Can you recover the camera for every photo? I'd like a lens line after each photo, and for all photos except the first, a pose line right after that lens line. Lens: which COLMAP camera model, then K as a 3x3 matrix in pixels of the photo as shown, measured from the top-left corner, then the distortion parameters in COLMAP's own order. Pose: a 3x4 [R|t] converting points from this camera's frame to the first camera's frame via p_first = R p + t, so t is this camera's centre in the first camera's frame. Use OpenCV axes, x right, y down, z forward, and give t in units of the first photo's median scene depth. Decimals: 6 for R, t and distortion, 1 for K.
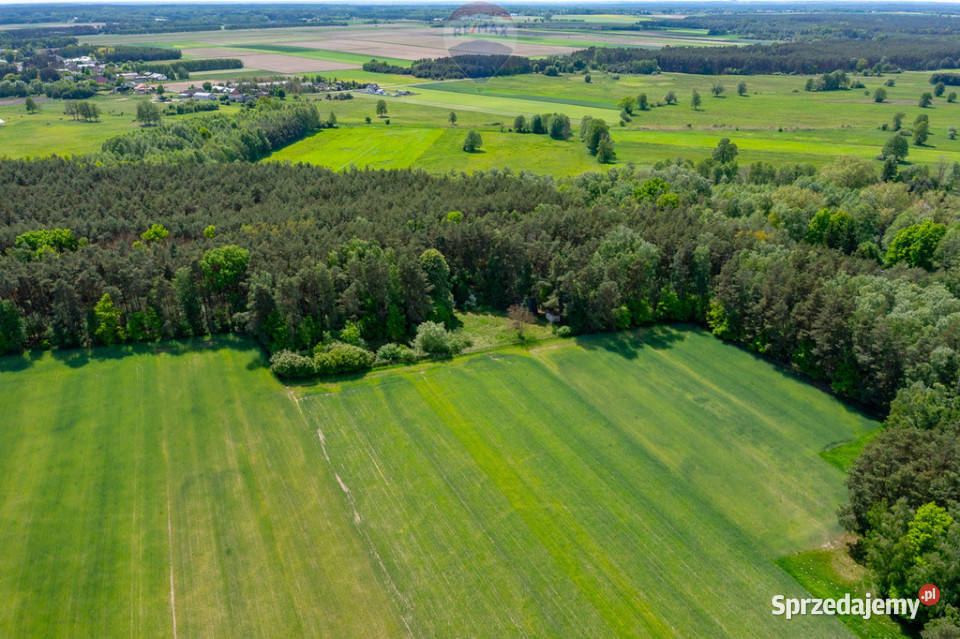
lens RADIAL K [[759.3, 0, 480.0], [0, 759.3, 319.5], [0, 0, 1]] dist [-0.014481, 0.044188]
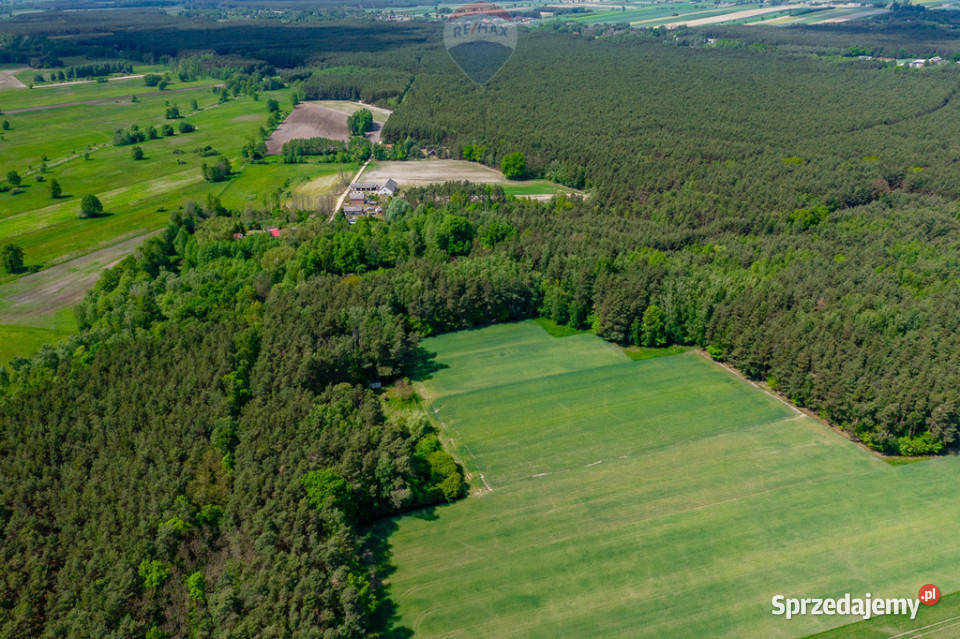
lens RADIAL K [[759.3, 0, 480.0], [0, 759.3, 319.5], [0, 0, 1]] dist [-0.014481, 0.044188]
pose [[0.082556, -0.415438, 0.905867, -1.127958], [0.398187, 0.847013, 0.352159, -0.532937], [-0.913582, 0.331632, 0.235348, 0.502533]]
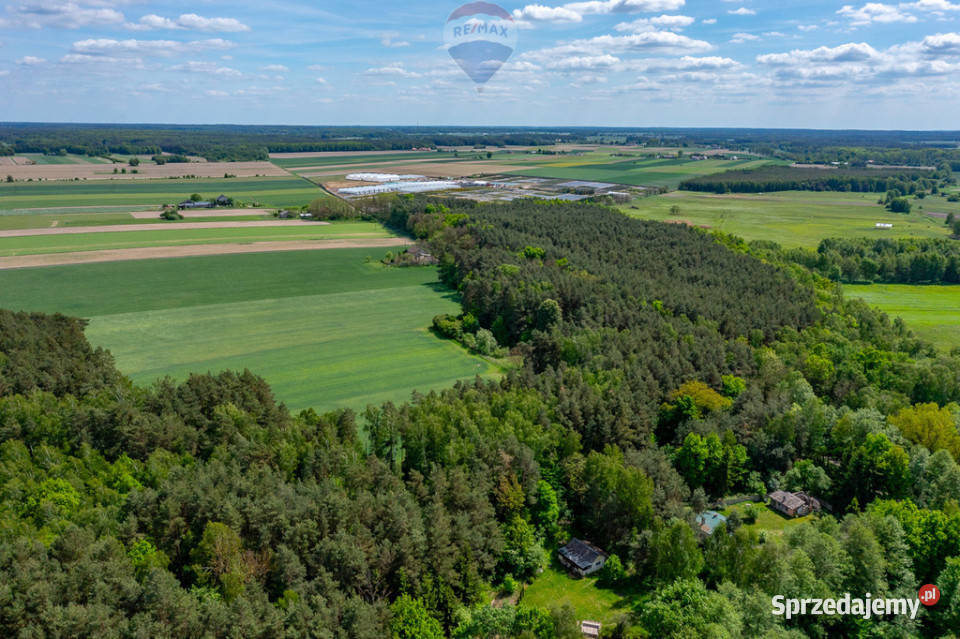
lens RADIAL K [[755.0, 0, 480.0], [0, 755.0, 319.5], [0, 0, 1]] dist [-0.001817, 0.005401]
pose [[0.101885, 0.252357, -0.962255, 1.288274], [-0.395039, 0.898015, 0.193682, -0.283380], [0.912997, 0.360395, 0.191185, 0.659312]]
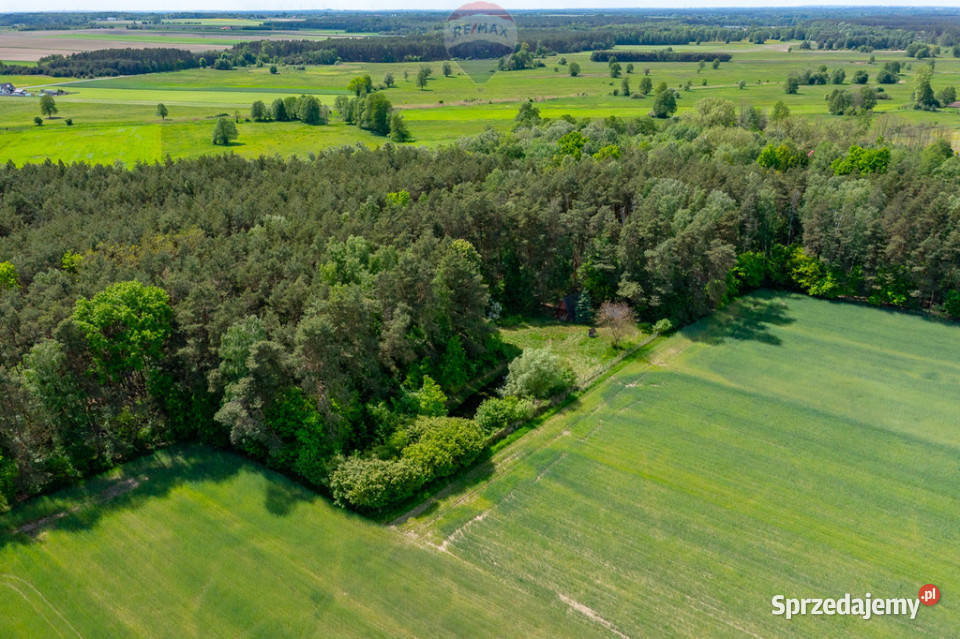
lens RADIAL K [[759.3, 0, 480.0], [0, 759.3, 319.5], [0, 0, 1]] dist [-0.014481, 0.044188]
pose [[0.882036, -0.182833, 0.434264, -0.344896], [0.188215, 0.981638, 0.031003, -0.045226], [-0.431959, 0.054389, 0.900252, 0.442454]]
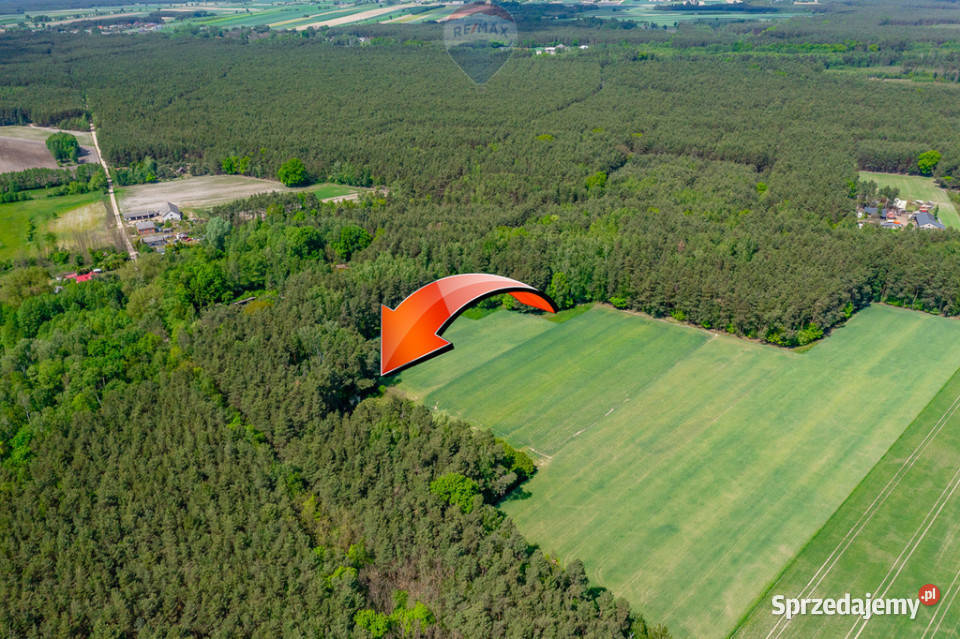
lens RADIAL K [[759.3, 0, 480.0], [0, 759.3, 319.5], [0, 0, 1]] dist [-0.014481, 0.044188]
pose [[-0.394608, -0.380198, 0.836501, -1.084338], [0.373015, 0.765703, 0.523984, -0.752105], [-0.839729, 0.518795, -0.160333, 1.013457]]
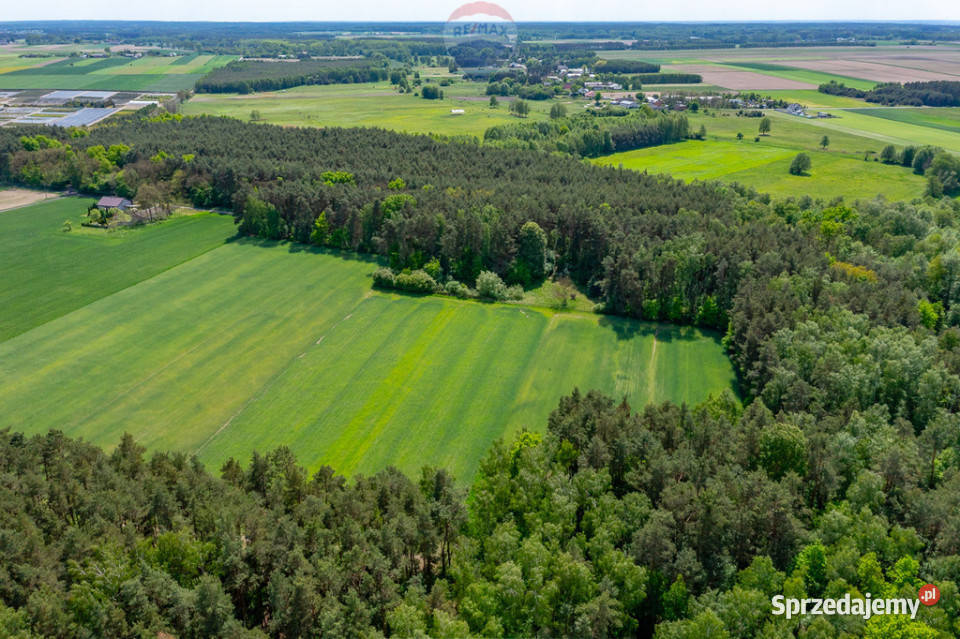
lens RADIAL K [[763.0, 0, 480.0], [0, 763.0, 319.5], [0, 0, 1]] dist [0.007312, 0.005457]
pose [[0.781377, 0.230697, -0.579853, 0.641815], [-0.244675, 0.968020, 0.055420, 0.012425], [0.574094, 0.098571, 0.812834, -0.031209]]
